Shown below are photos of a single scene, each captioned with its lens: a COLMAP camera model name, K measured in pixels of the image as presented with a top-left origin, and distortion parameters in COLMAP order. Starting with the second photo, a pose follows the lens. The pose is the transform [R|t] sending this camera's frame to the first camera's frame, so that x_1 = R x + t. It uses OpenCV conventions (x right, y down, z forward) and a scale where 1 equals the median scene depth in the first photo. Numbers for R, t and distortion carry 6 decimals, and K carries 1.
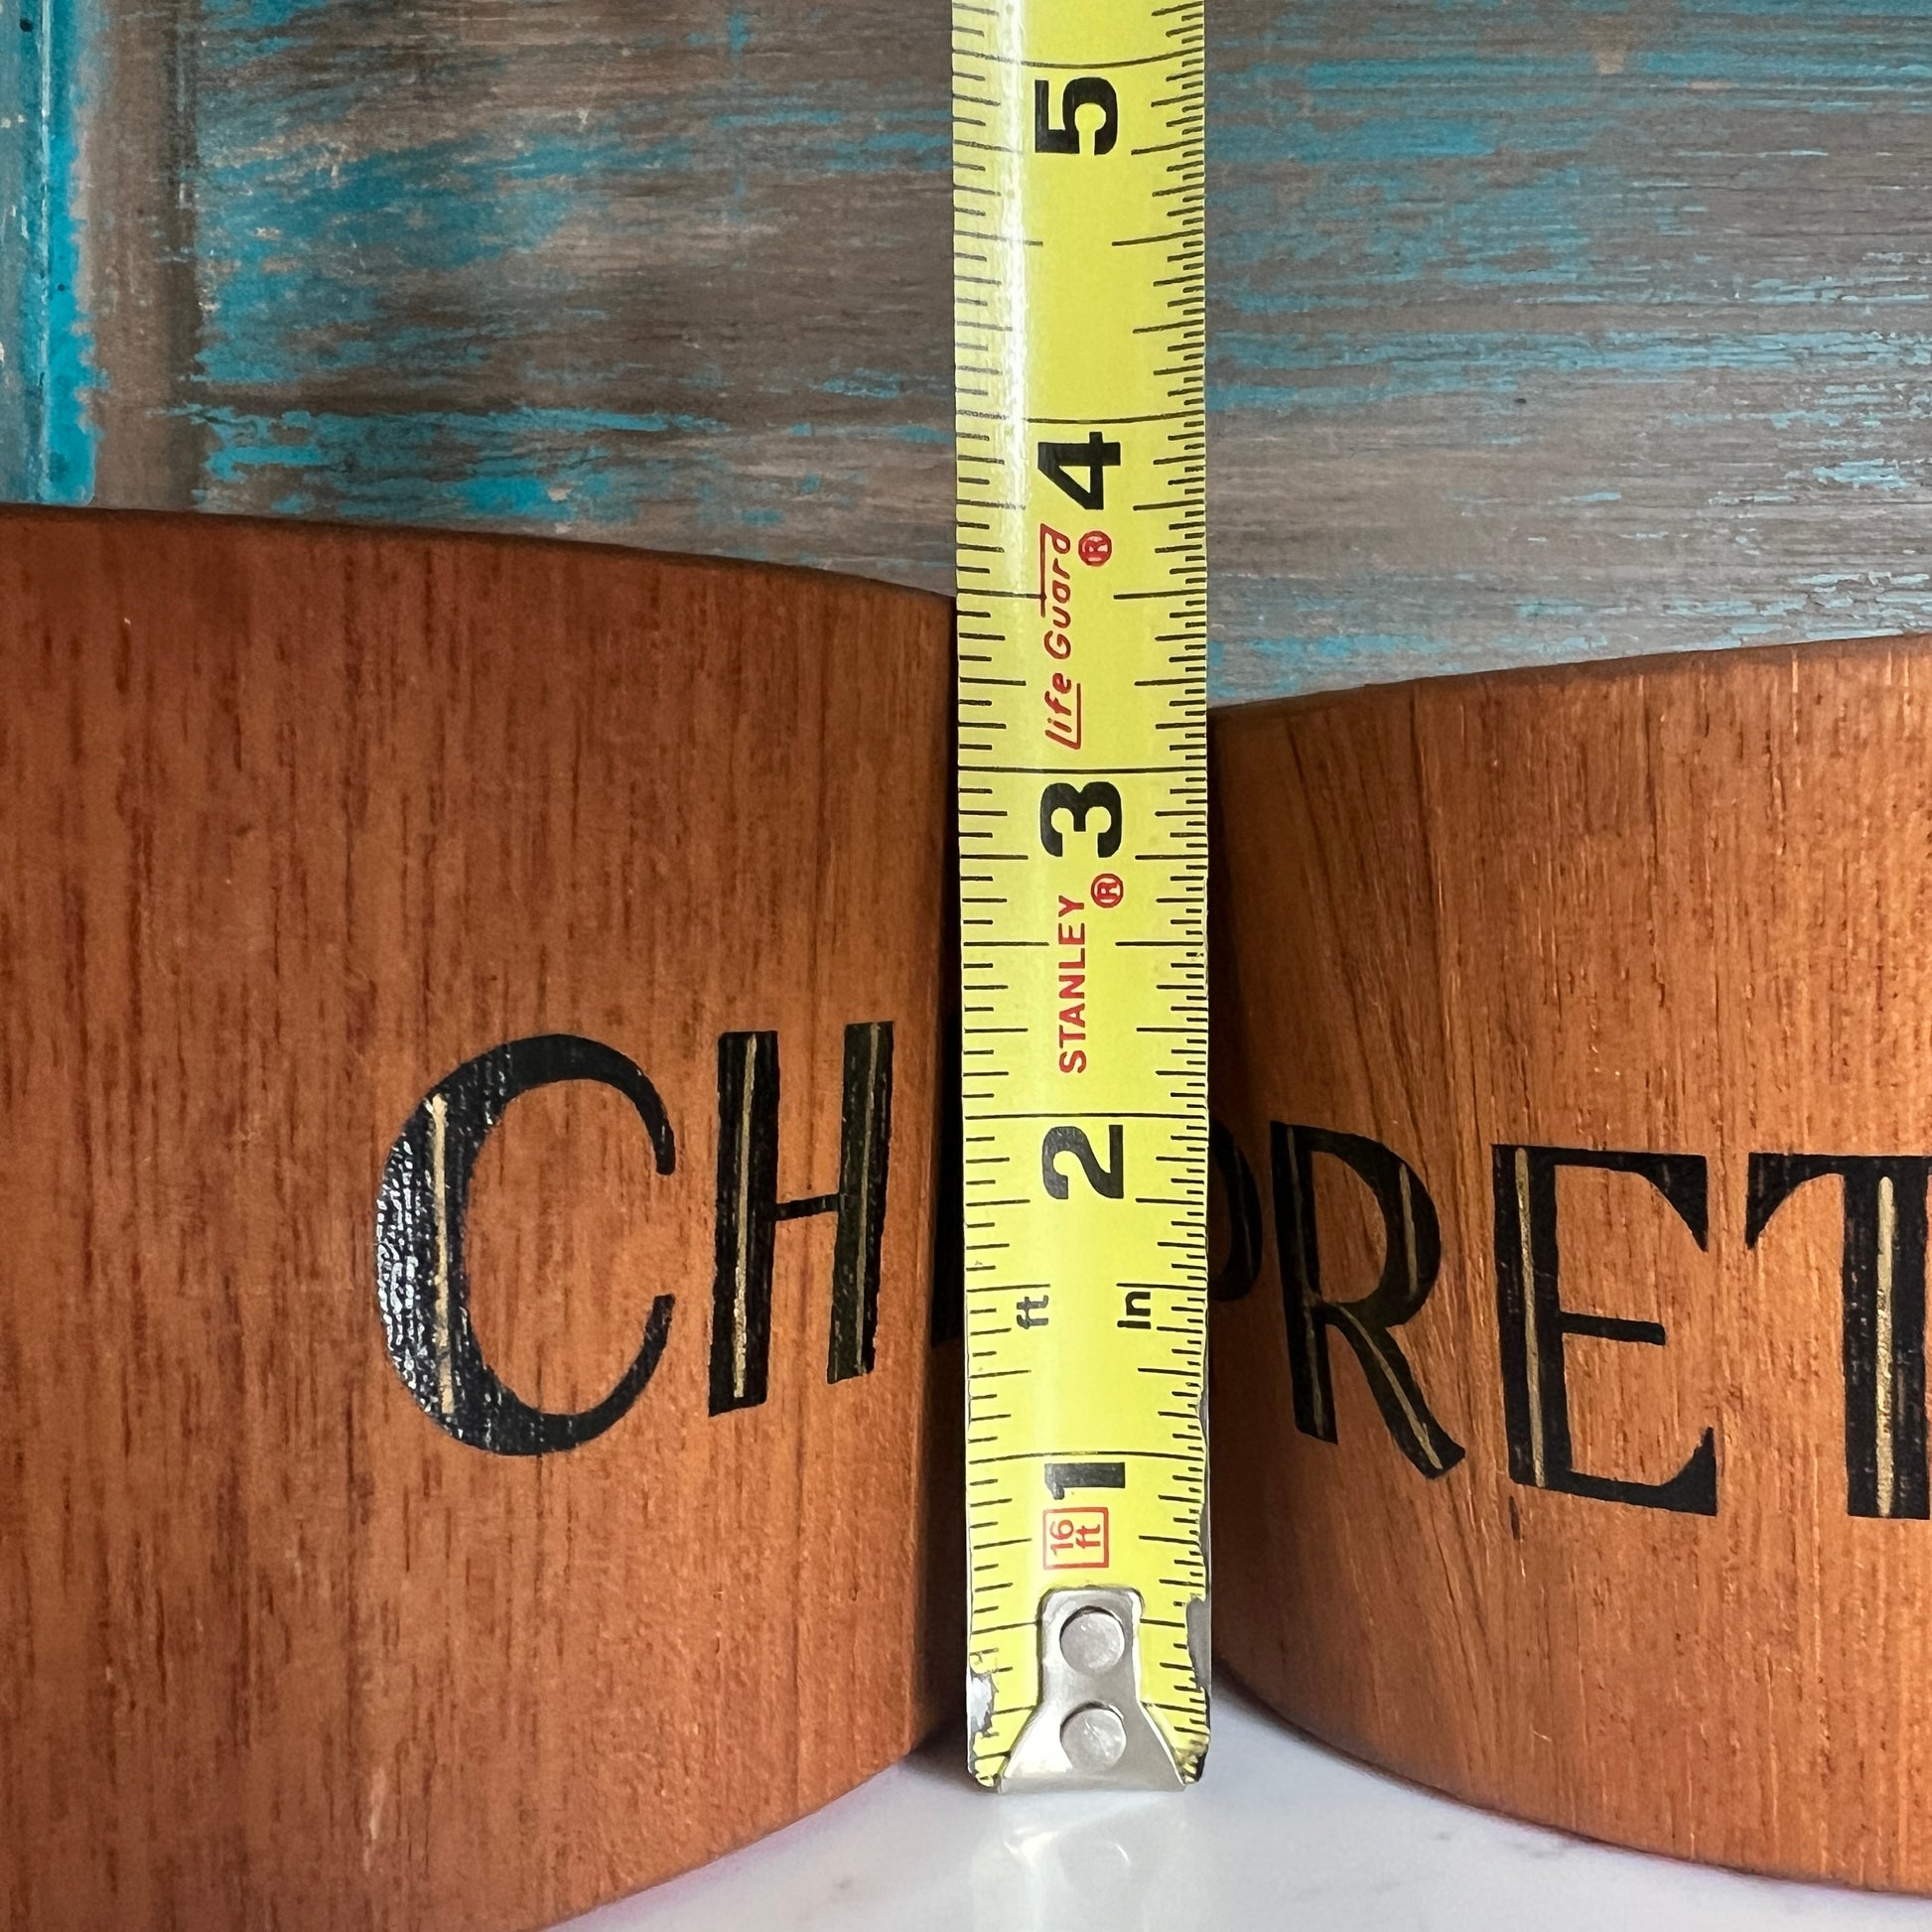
lens RADIAL K [[4565.4, 0, 966.0], [0, 4565.4, 966.0], [0, 0, 1]] dist [0.096908, 0.253624]
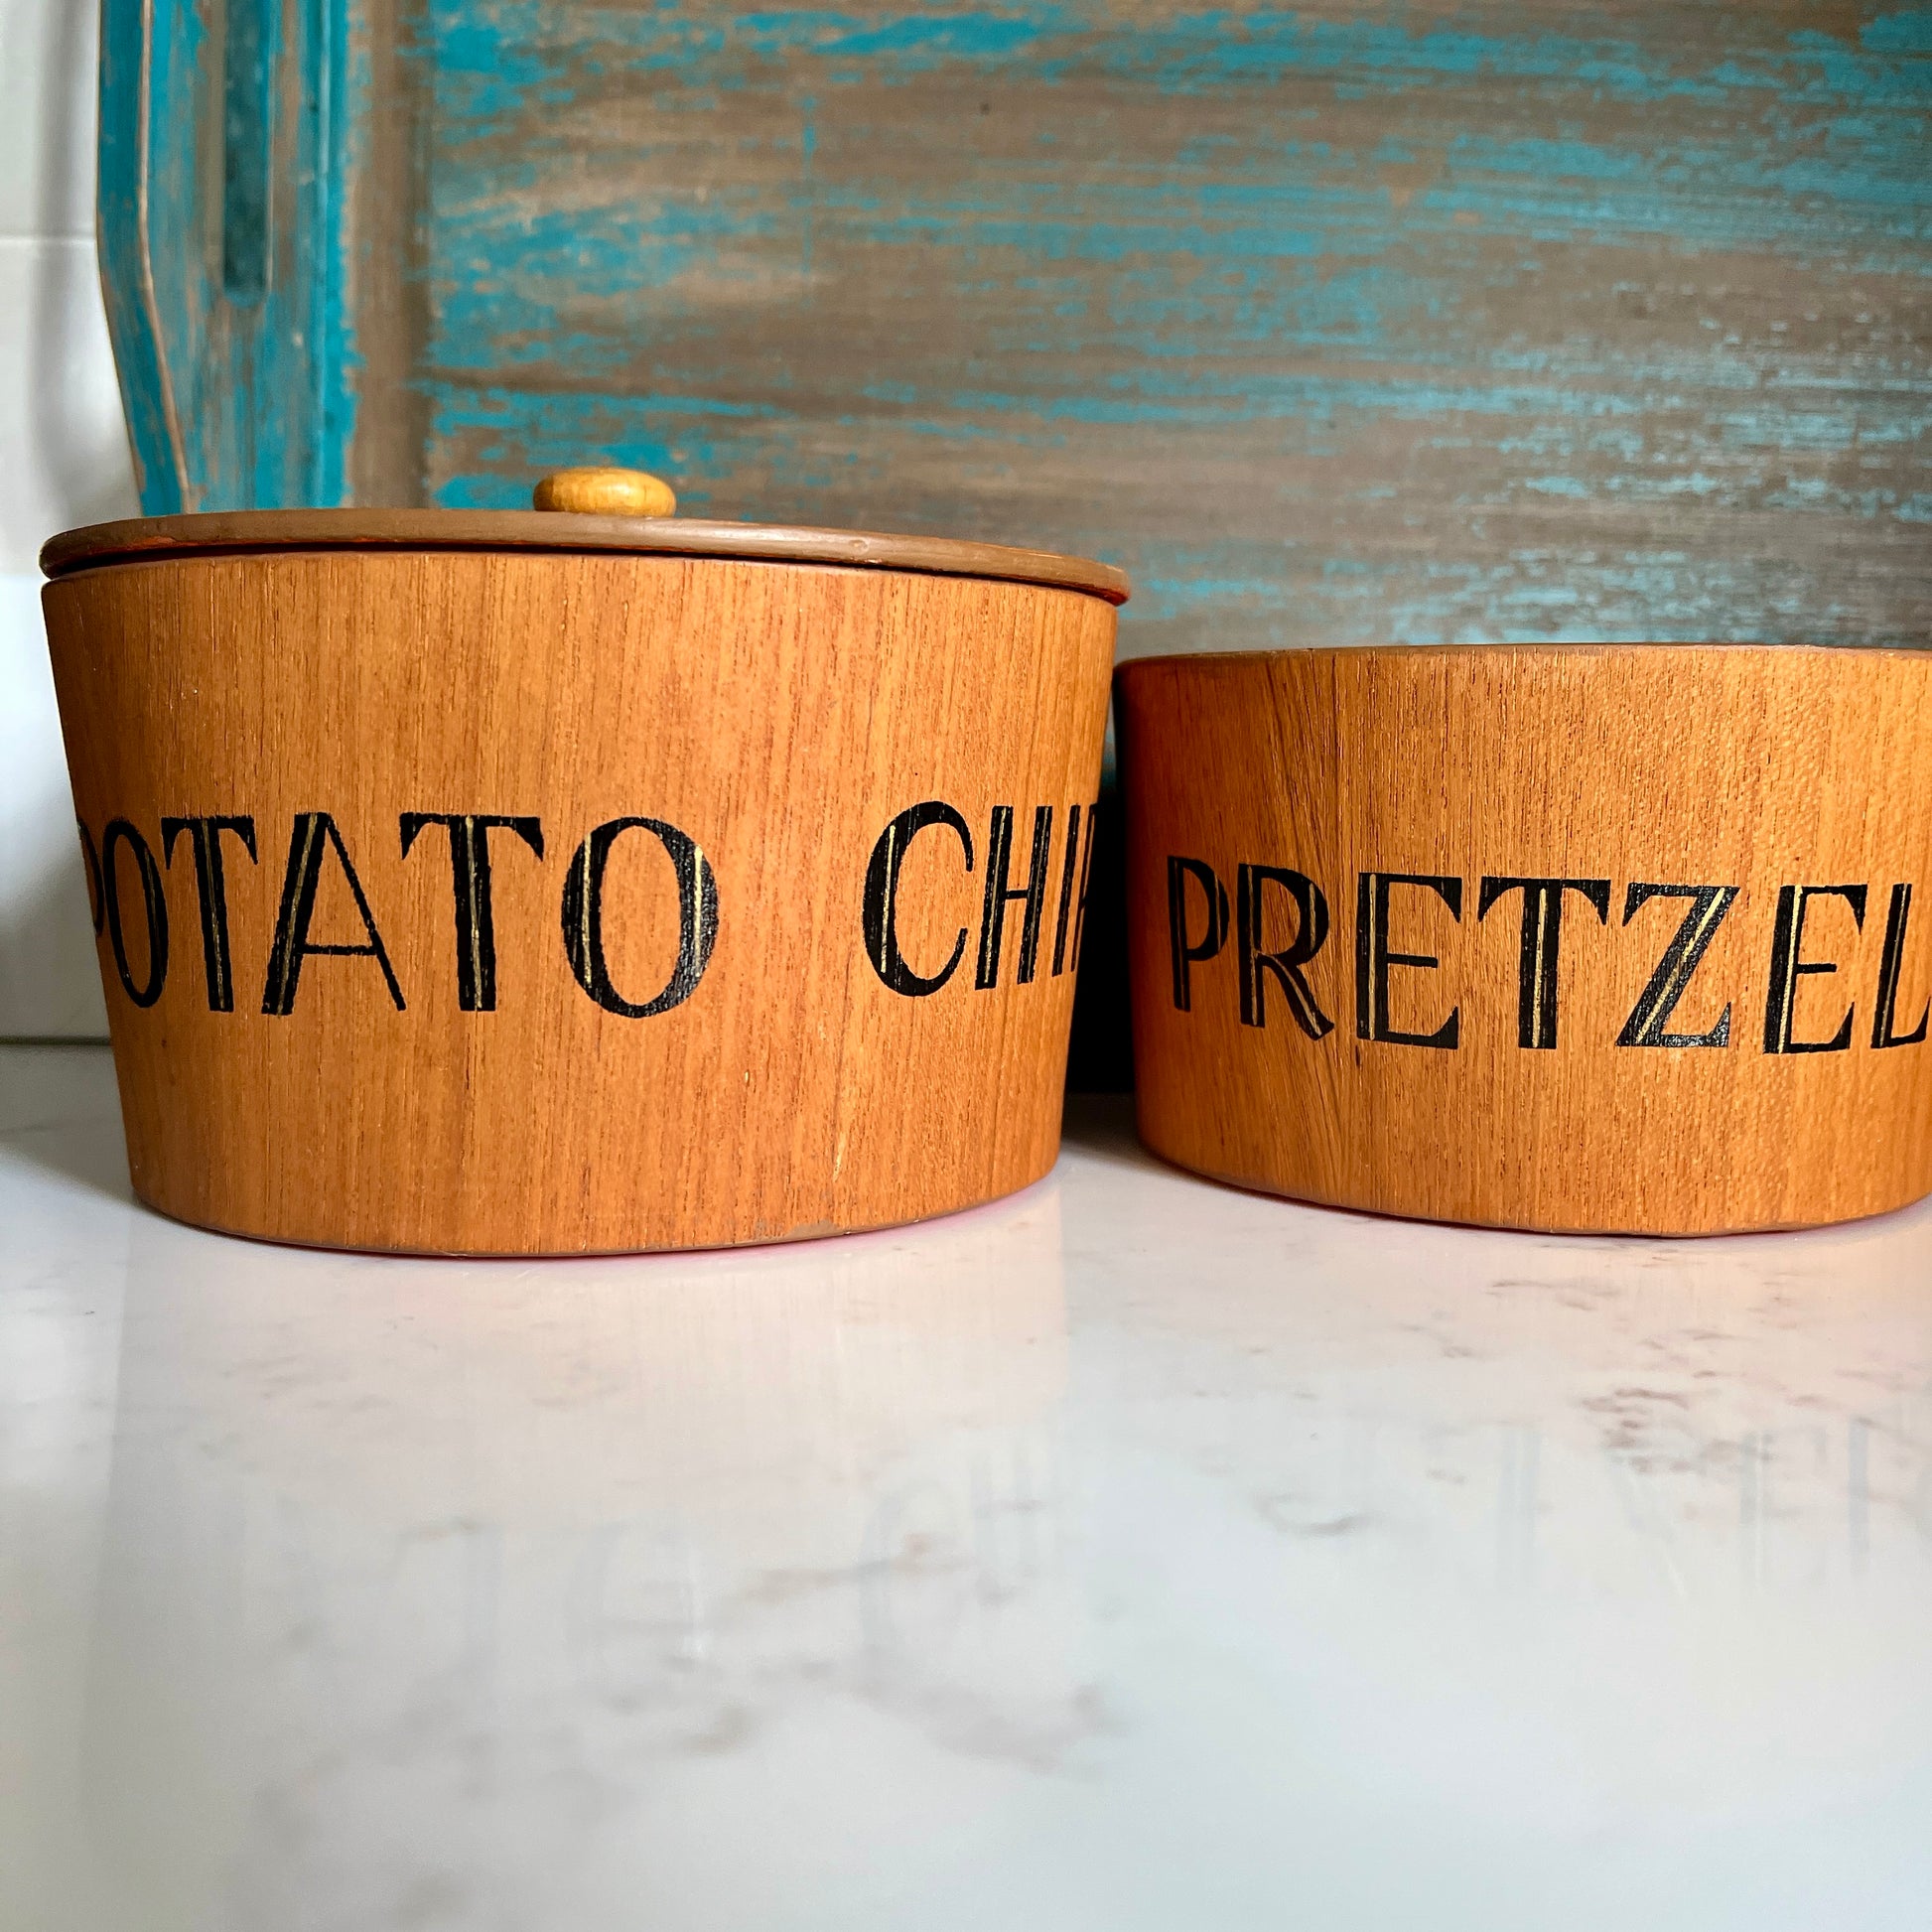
lens RADIAL K [[4592.6, 0, 966.0], [0, 4592.6, 966.0], [0, 0, 1]] dist [0.648967, -6.849558]
pose [[0.996813, 0.038904, 0.069637, -0.214784], [-0.041102, 0.998692, 0.030417, 0.025321], [-0.068363, -0.033182, 0.997109, -1.123943]]
